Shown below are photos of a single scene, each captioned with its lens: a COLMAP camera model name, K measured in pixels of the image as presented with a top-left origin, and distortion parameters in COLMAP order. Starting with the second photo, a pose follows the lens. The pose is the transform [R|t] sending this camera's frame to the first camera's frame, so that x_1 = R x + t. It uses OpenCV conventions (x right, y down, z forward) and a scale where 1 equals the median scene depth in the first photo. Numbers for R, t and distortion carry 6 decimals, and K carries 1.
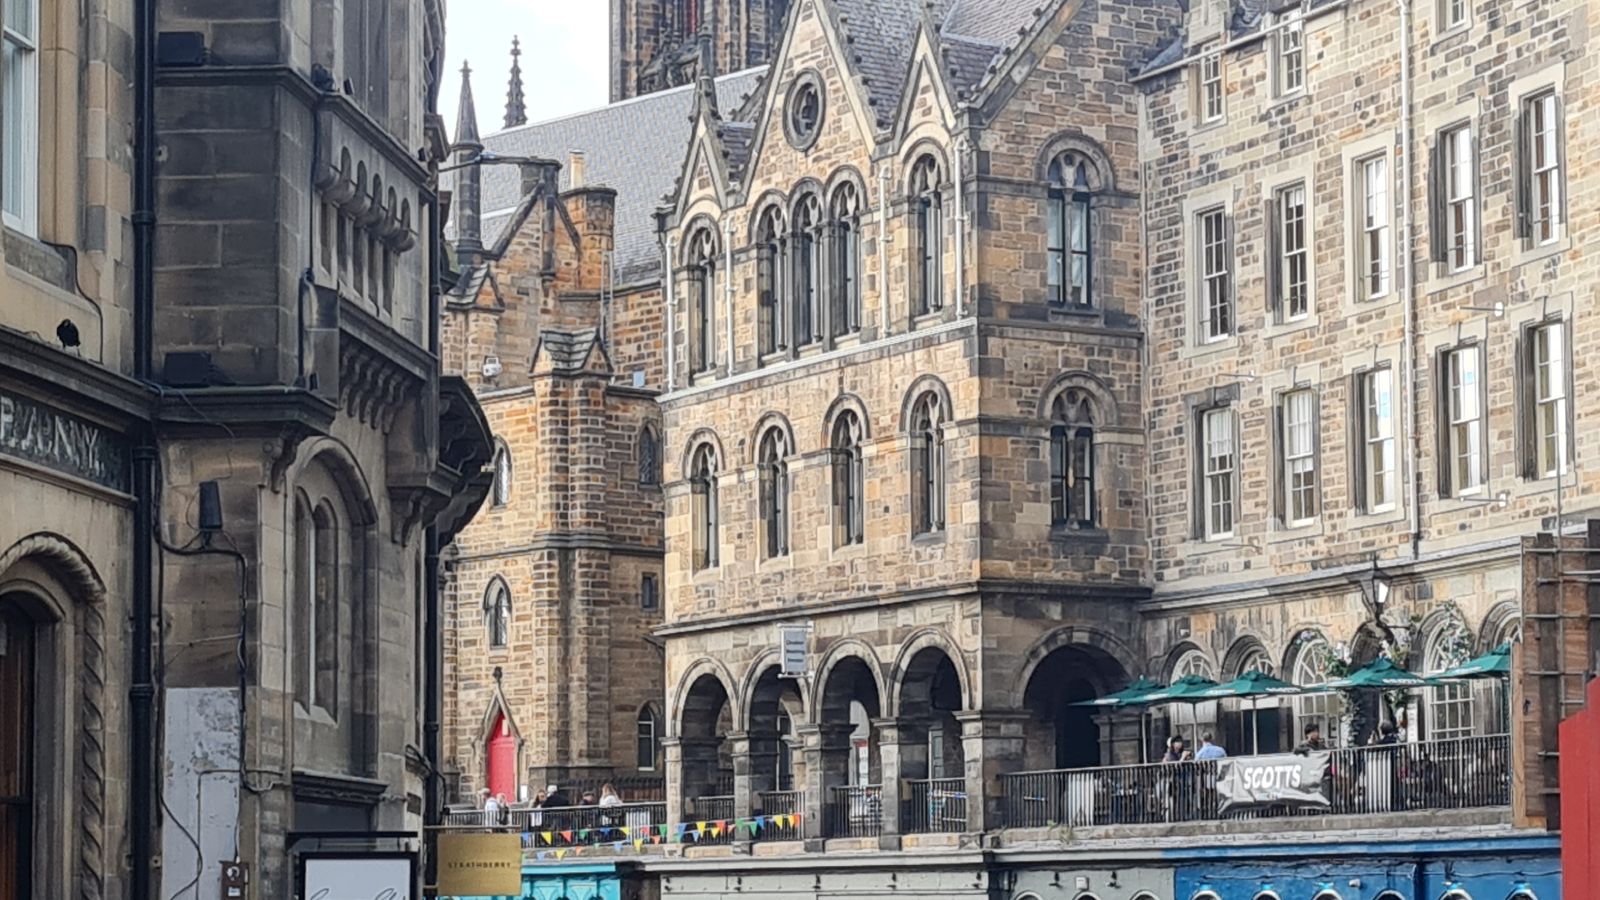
lens RADIAL K [[5045.8, 0, 800.0], [0, 5045.8, 450.0], [0, 0, 1]] dist [0.086348, 0.208257]
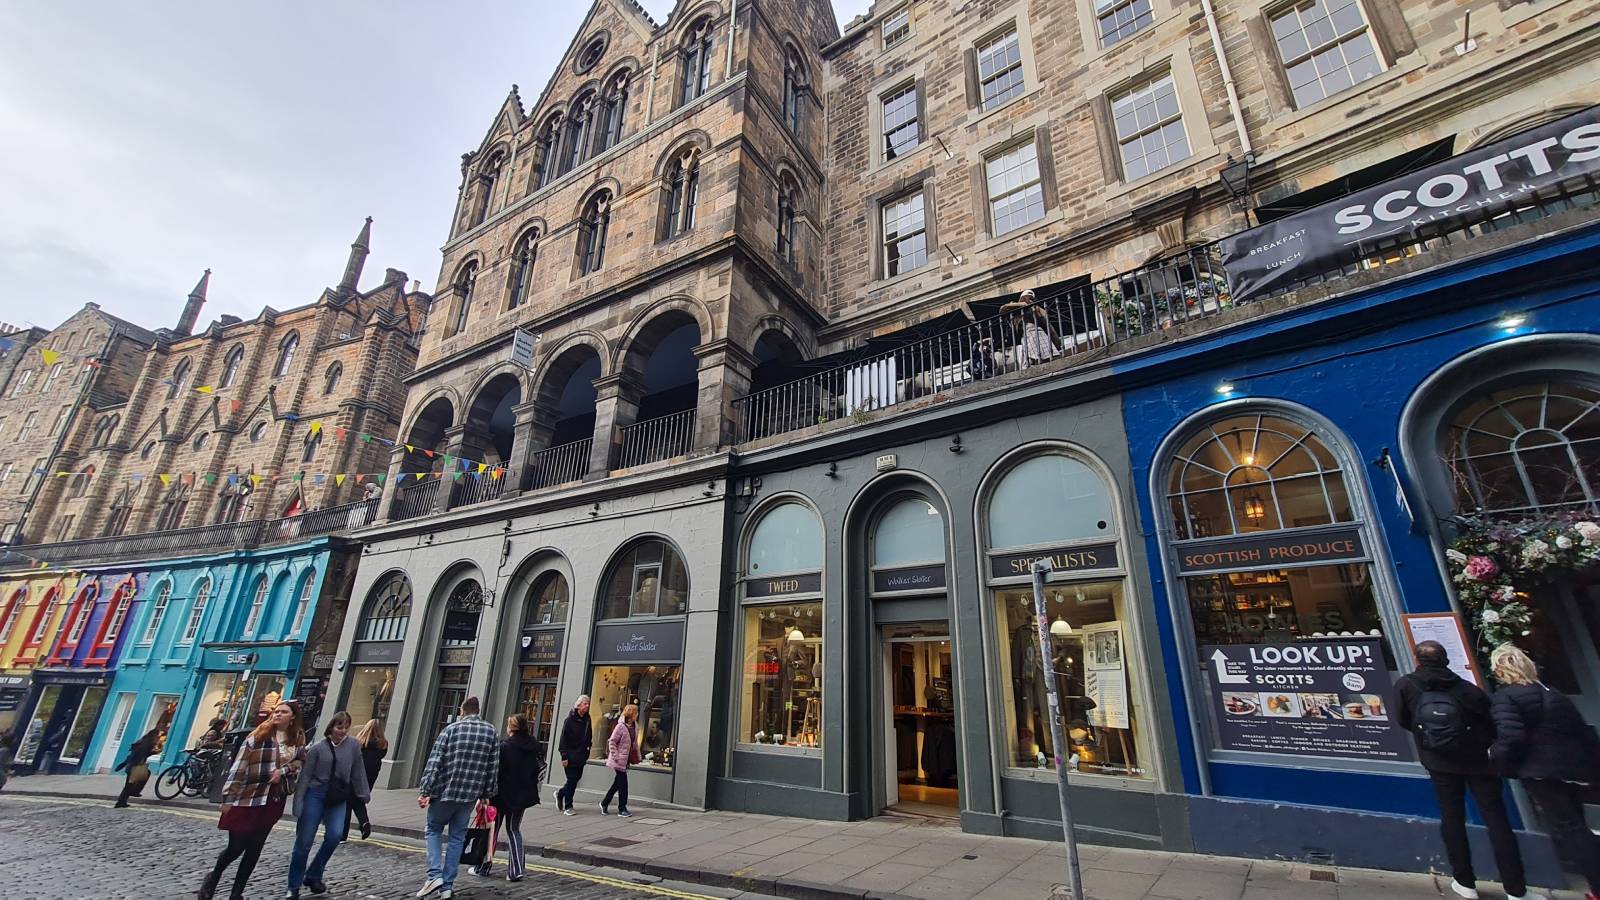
lens RADIAL K [[633.2, 0, 797.3], [0, 633.2, 456.0], [0, 0, 1]] dist [0.002016, 0.000234]
pose [[0.876131, 0.194256, 0.441203, -0.005886], [-0.069516, 0.956562, -0.283119, 0.109149], [-0.477035, 0.217379, 0.851577, 0.853371]]
